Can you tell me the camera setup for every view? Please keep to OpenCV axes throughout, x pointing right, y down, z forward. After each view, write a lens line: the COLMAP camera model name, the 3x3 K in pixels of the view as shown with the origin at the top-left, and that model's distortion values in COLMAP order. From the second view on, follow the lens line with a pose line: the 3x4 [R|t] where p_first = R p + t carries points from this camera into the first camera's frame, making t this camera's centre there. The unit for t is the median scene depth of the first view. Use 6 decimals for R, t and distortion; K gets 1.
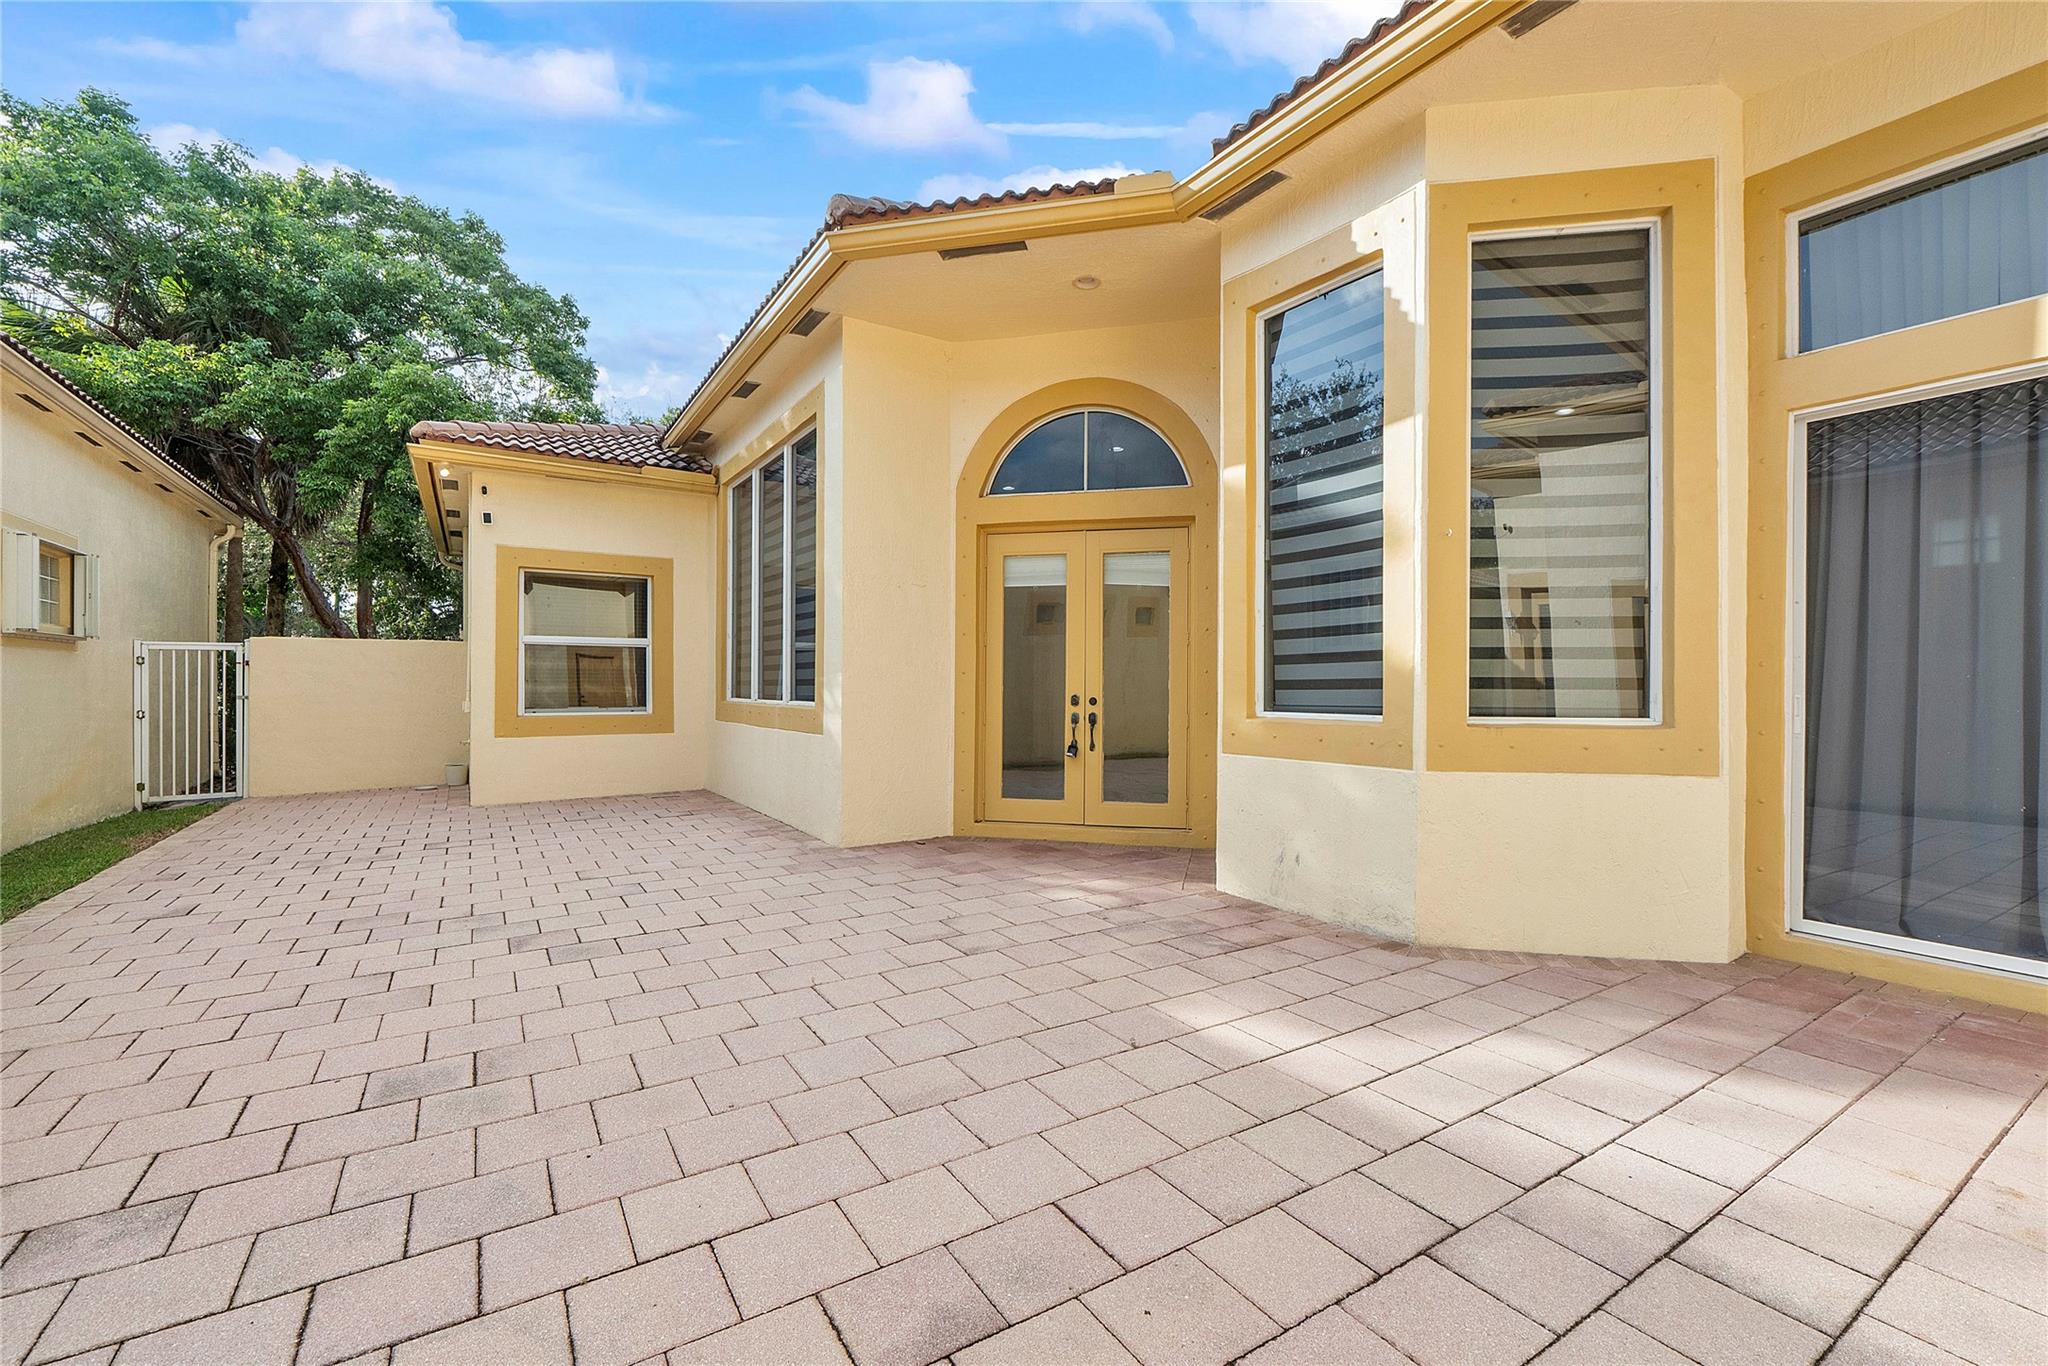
lens RADIAL K [[868.0, 0, 1013.8], [0, 868.0, 685.6], [0, 0, 1]] dist [-0.009066, -0.000053]
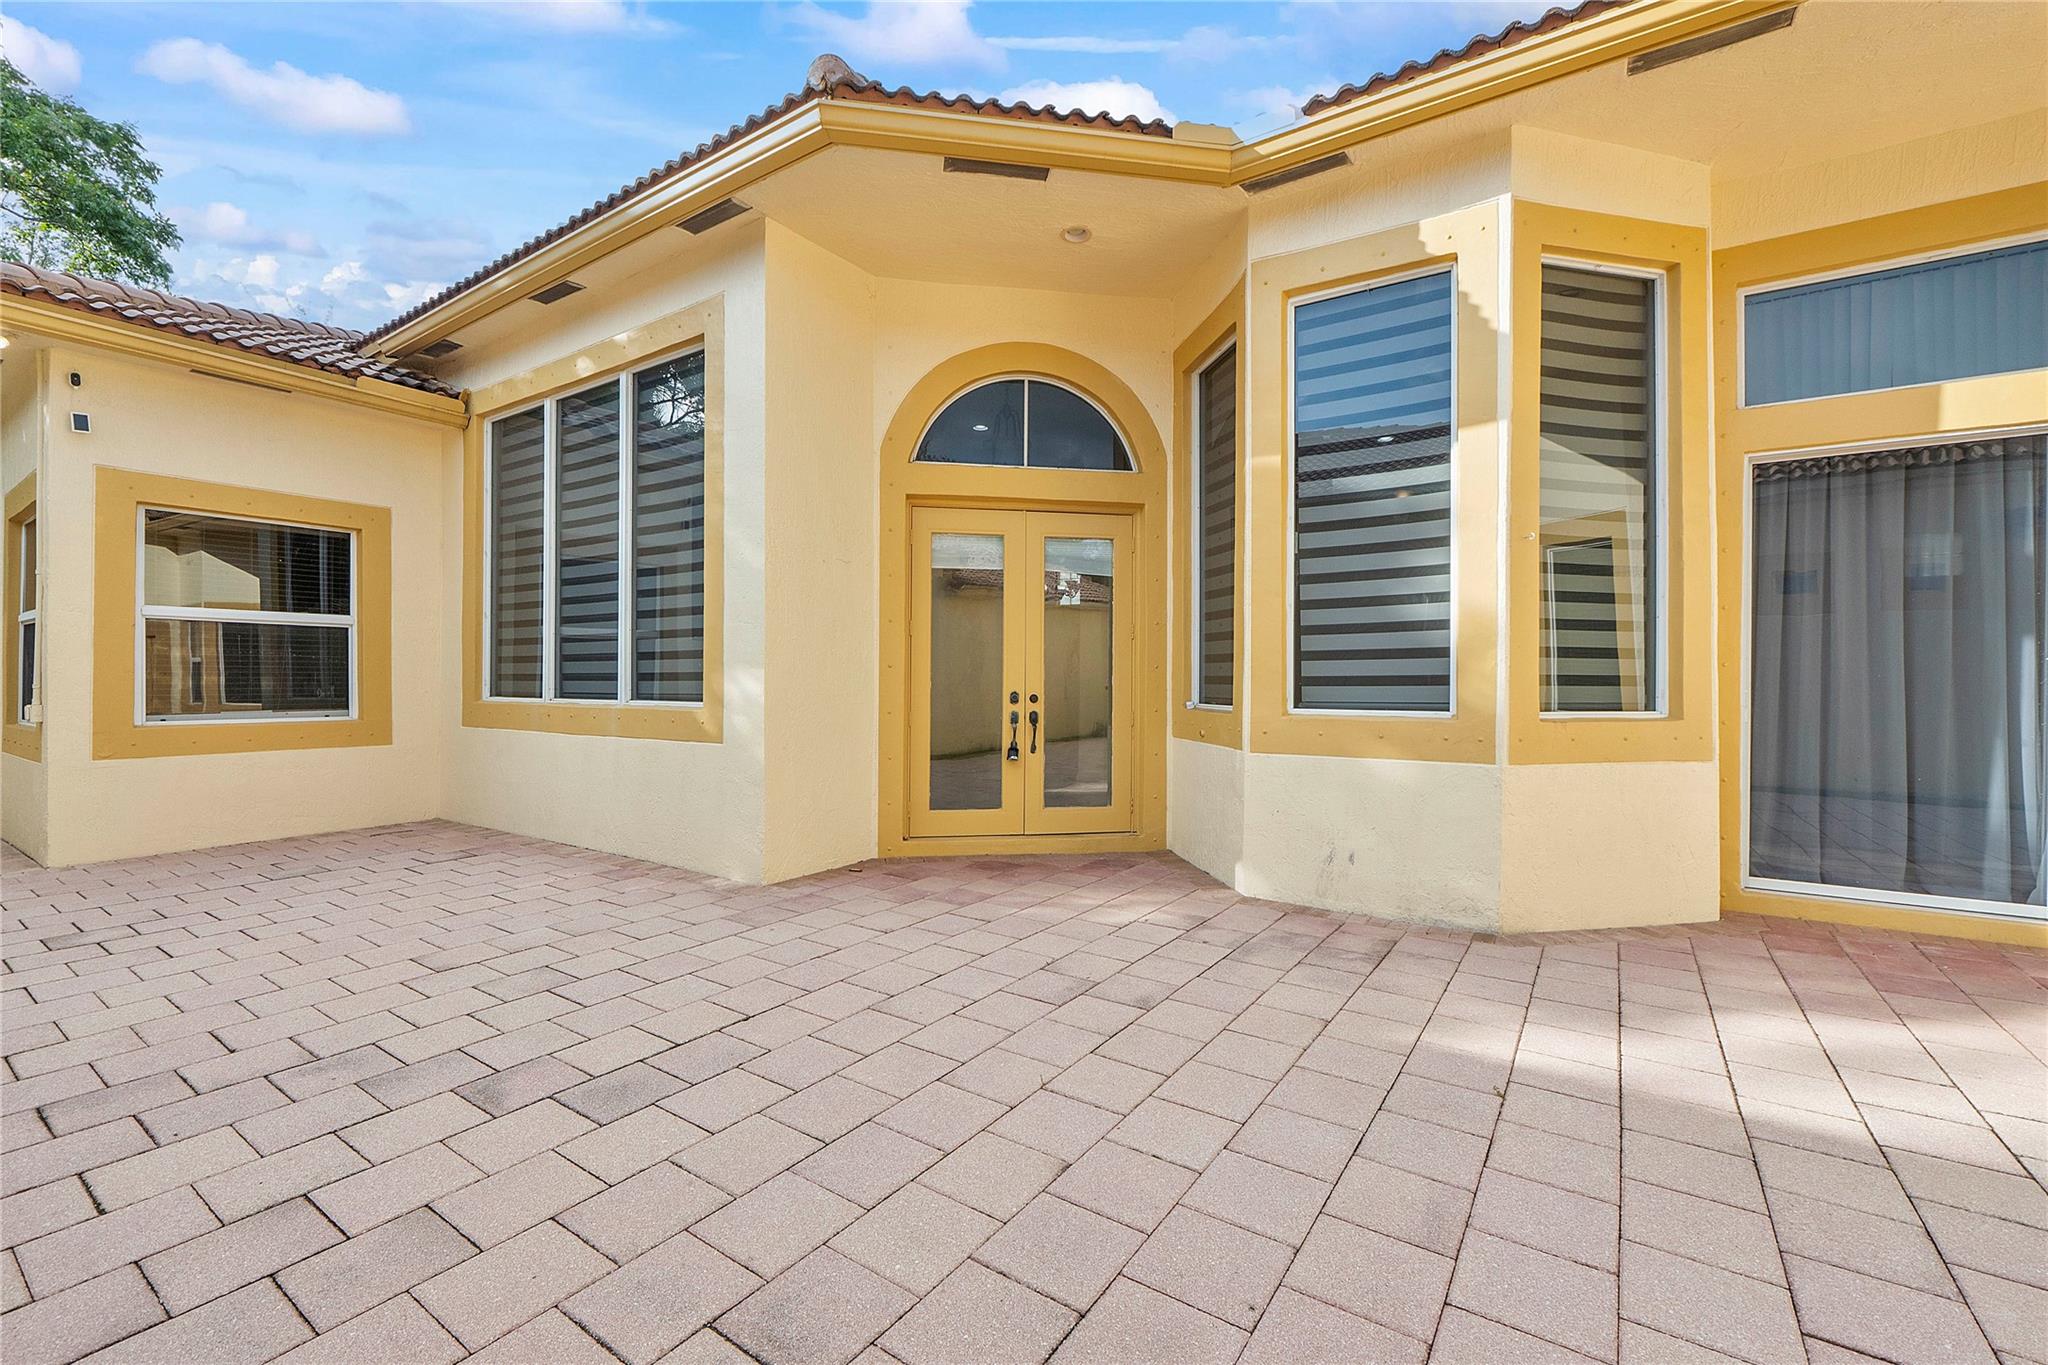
lens RADIAL K [[868.0, 0, 1024.9], [0, 868.0, 682.8], [0, 0, 1]] dist [-0.009066, -0.000053]
pose [[0.918824, -0.000115, 0.394667, -0.373844], [-0.001153, 0.999995, 0.002976, -0.001766], [-0.394666, -0.003190, 0.918819, 0.224025]]
